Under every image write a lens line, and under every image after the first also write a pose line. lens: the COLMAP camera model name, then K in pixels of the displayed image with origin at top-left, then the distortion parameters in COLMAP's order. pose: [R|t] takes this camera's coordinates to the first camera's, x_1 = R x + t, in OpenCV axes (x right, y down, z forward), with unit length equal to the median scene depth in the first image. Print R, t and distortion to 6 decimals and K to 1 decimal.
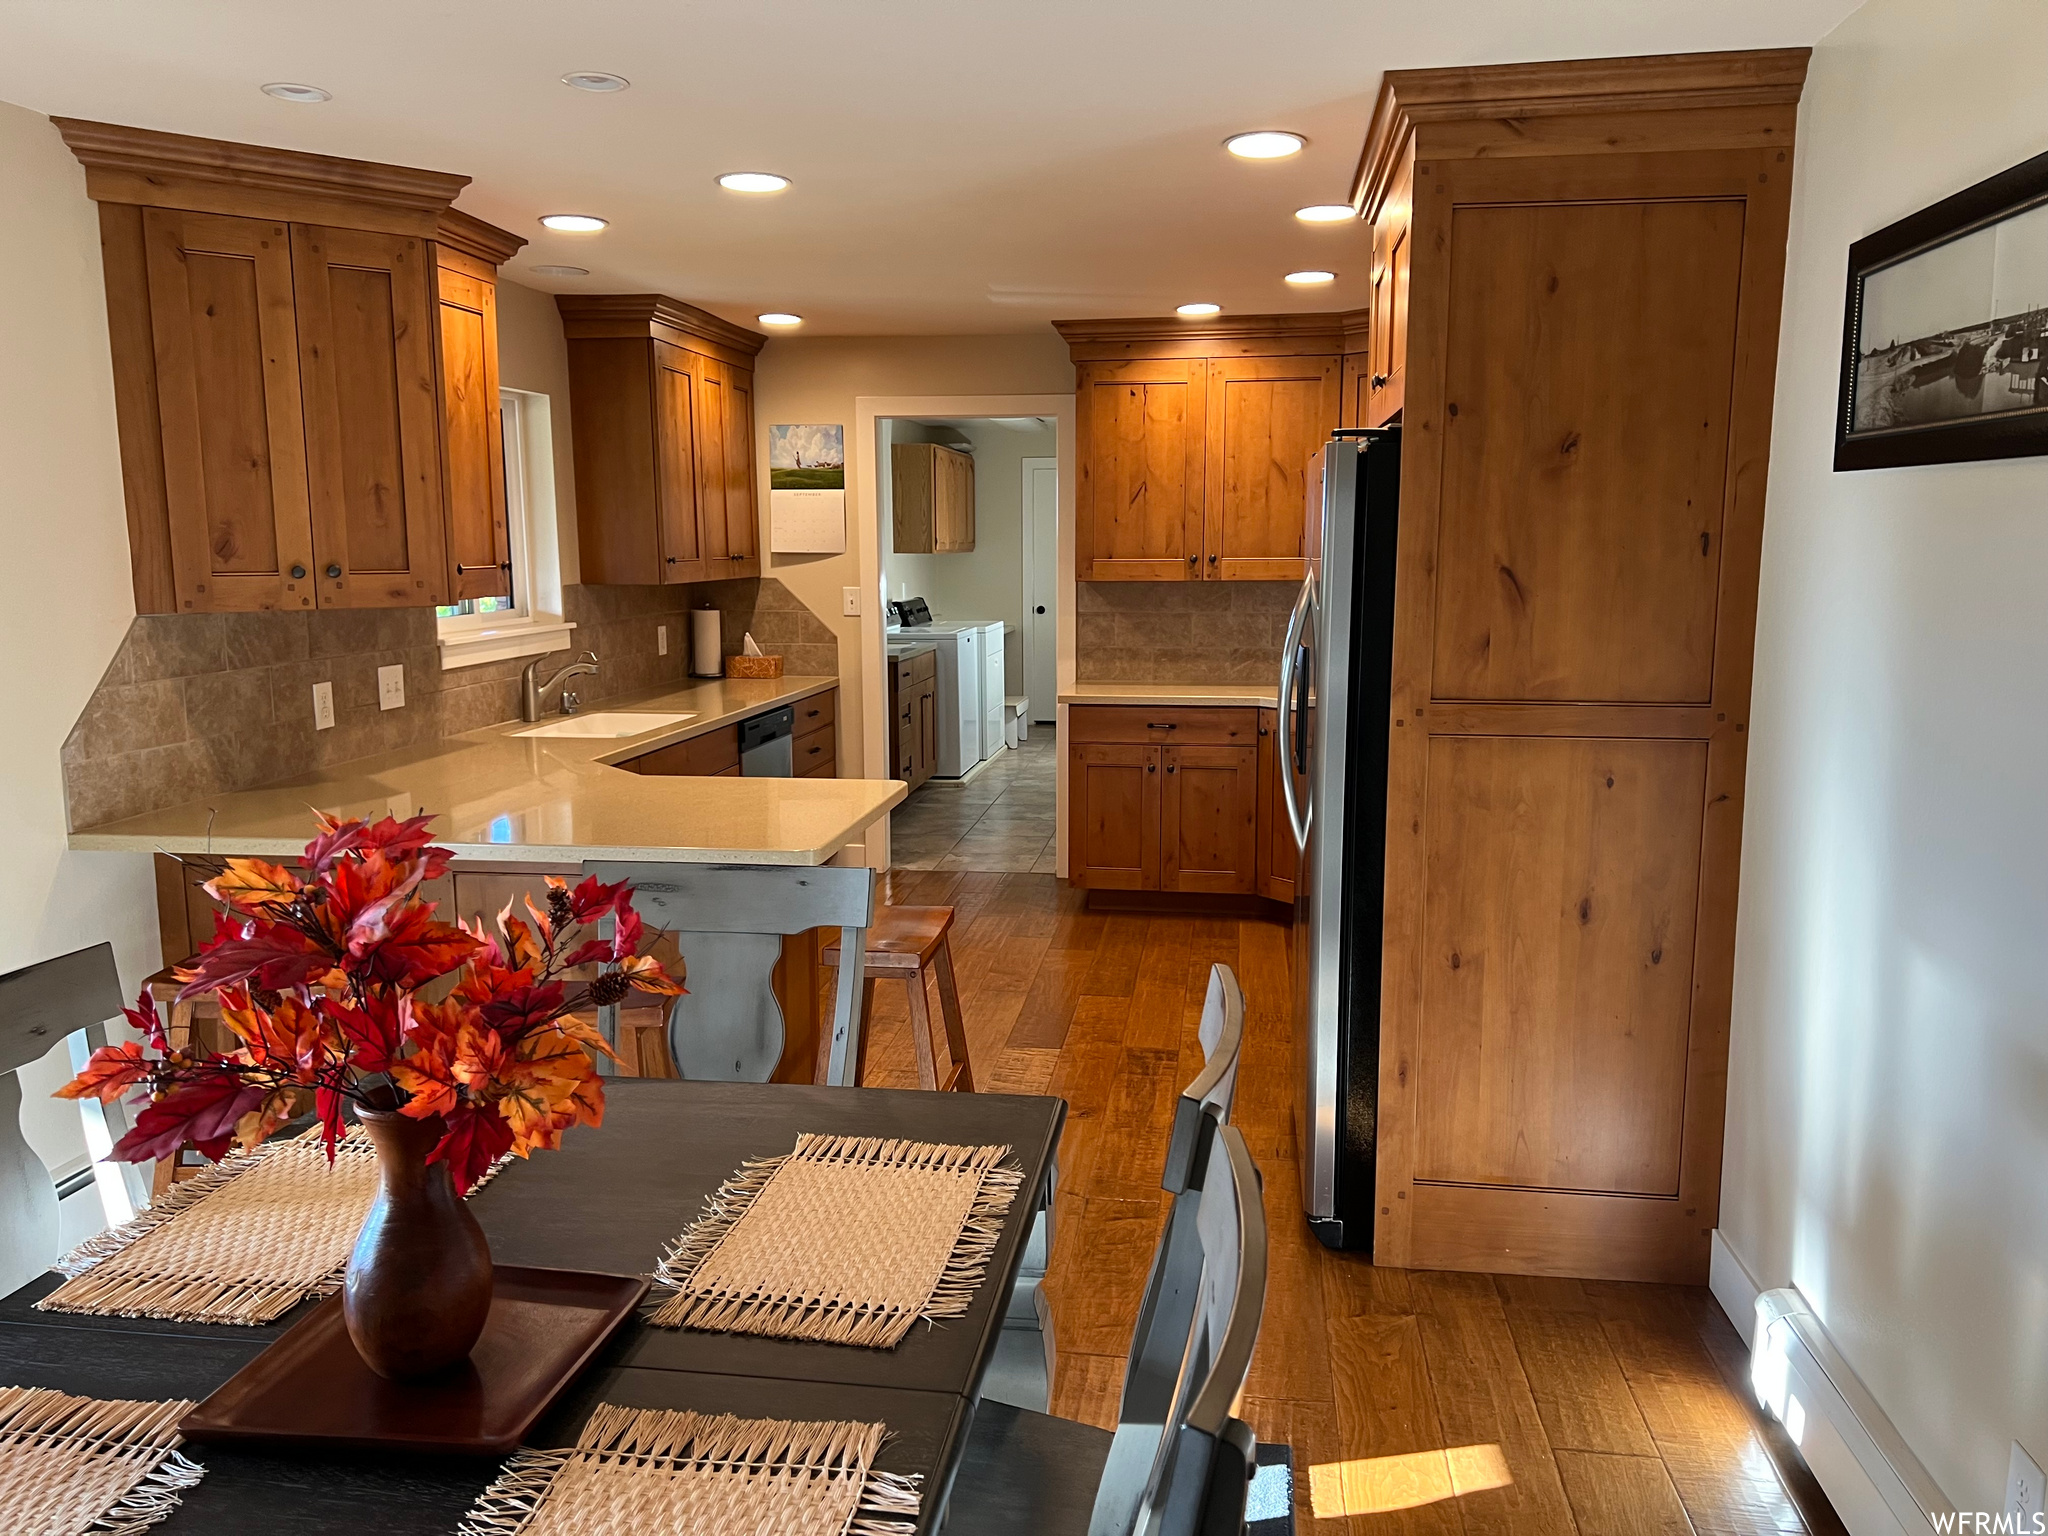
lens RADIAL K [[1550.9, 0, 1026.2], [0, 1550.9, 754.3], [0, 0, 1]] dist [0.081091, -0.083742]
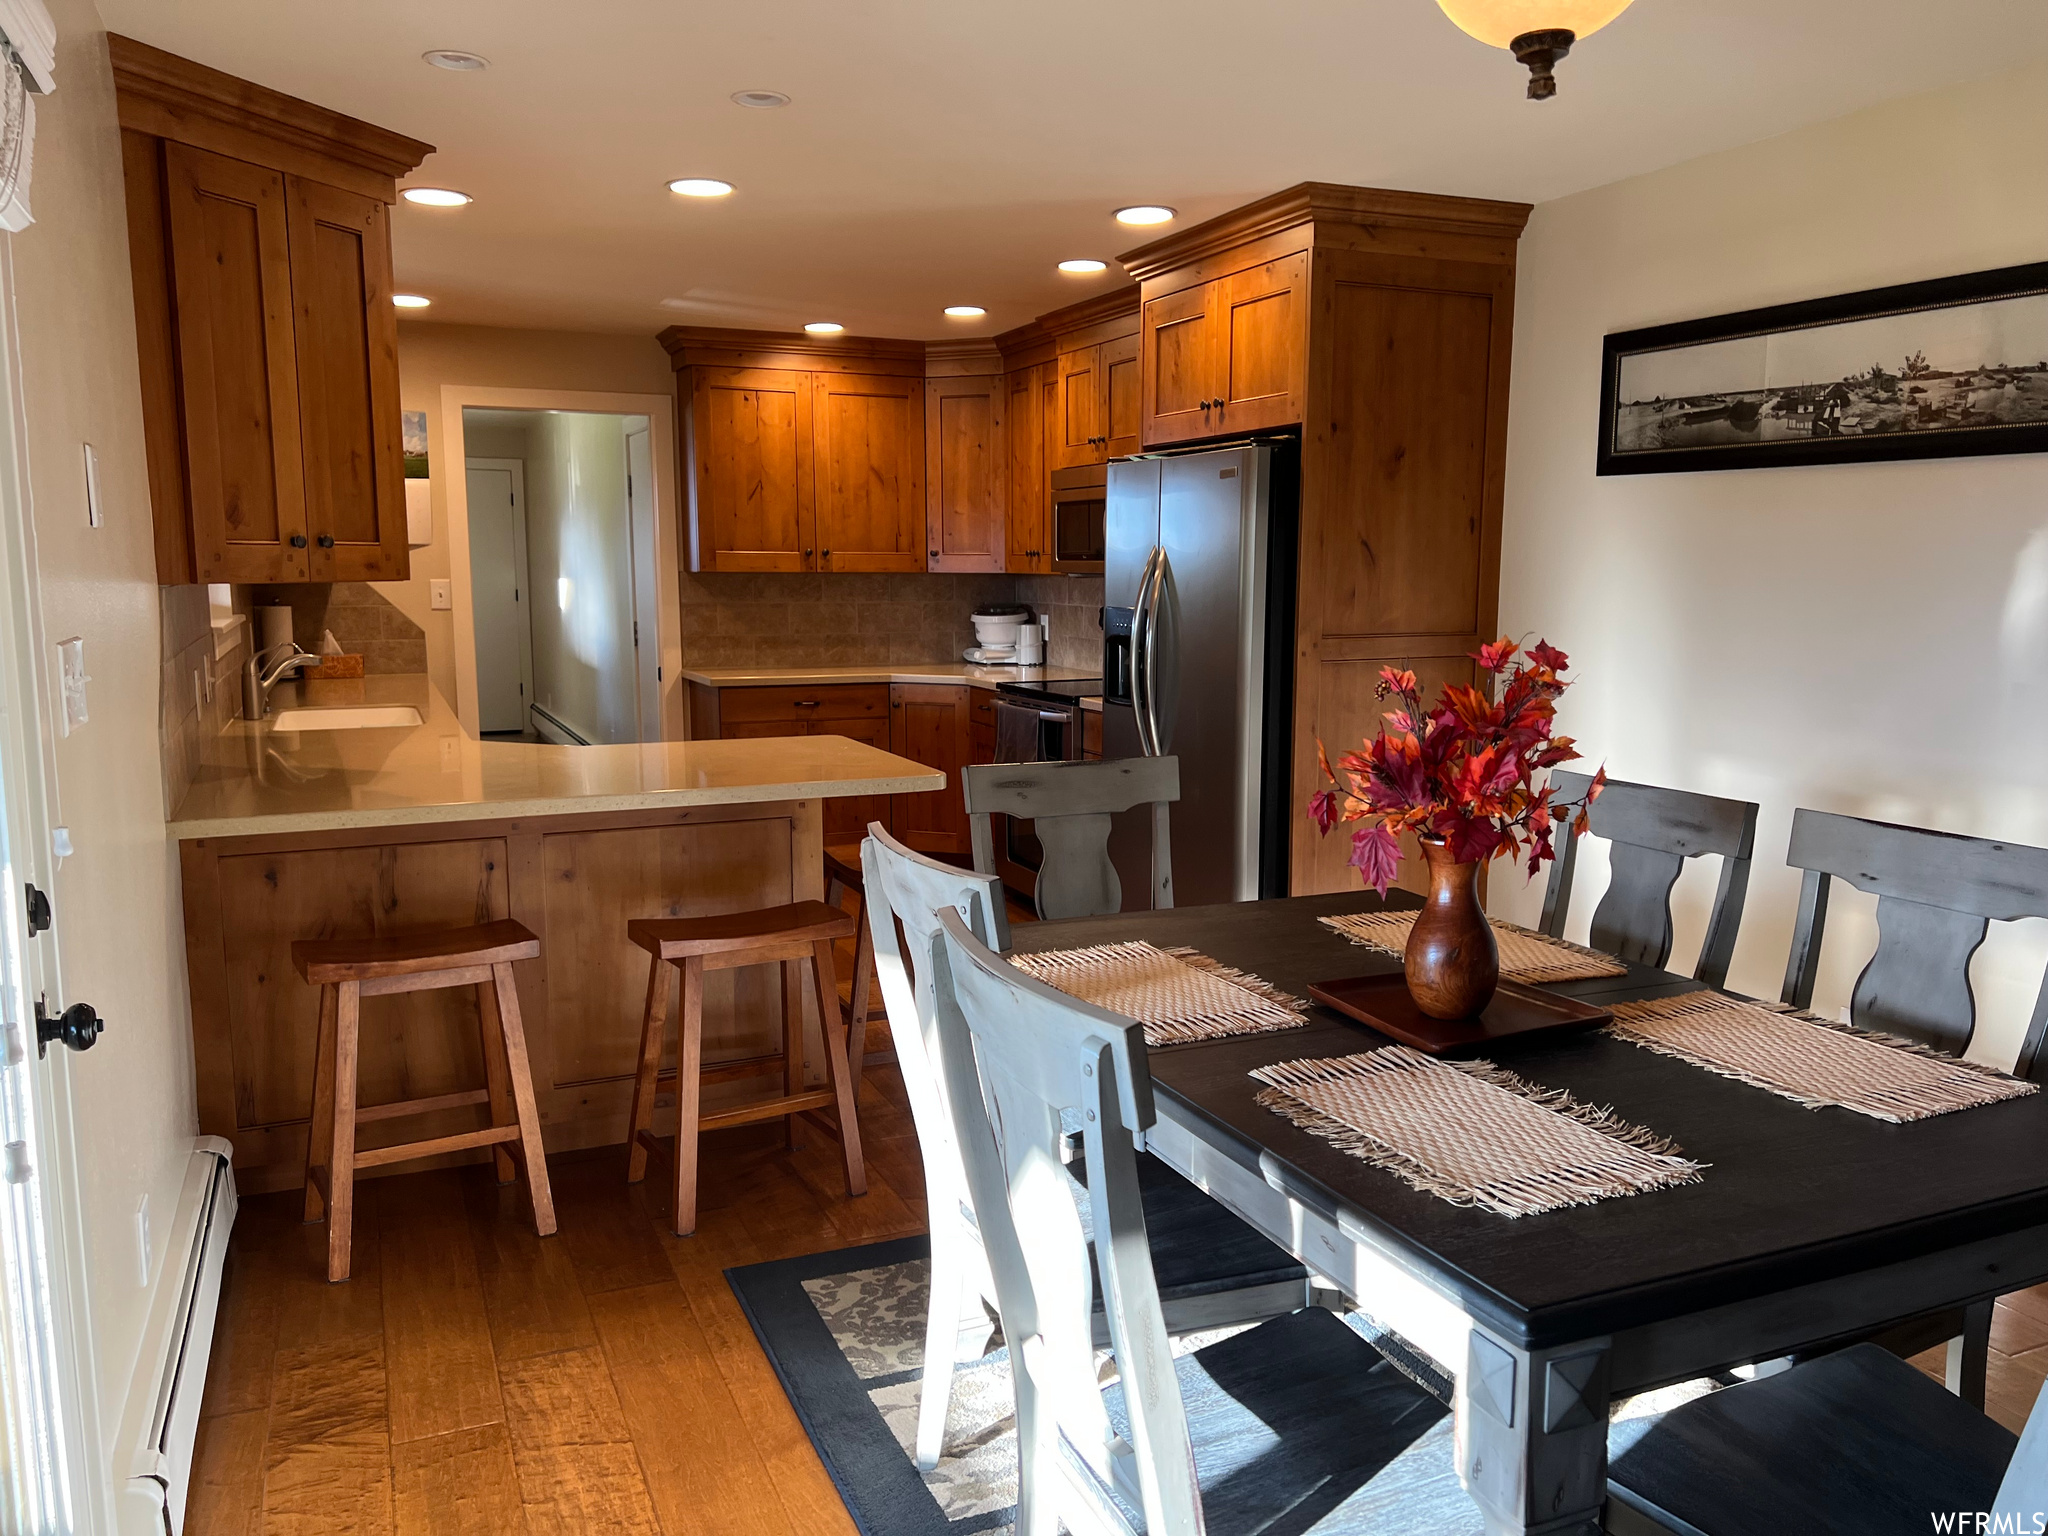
lens RADIAL K [[1550.9, 0, 1018.4], [0, 1550.9, 773.1], [0, 0, 1]] dist [0.081091, -0.083742]
pose [[0.850992, -0.068333, 0.520714, -0.594038], [0.069322, 0.997439, 0.017601, 0.037024], [-0.520584, 0.021118, 0.853549, -0.033453]]
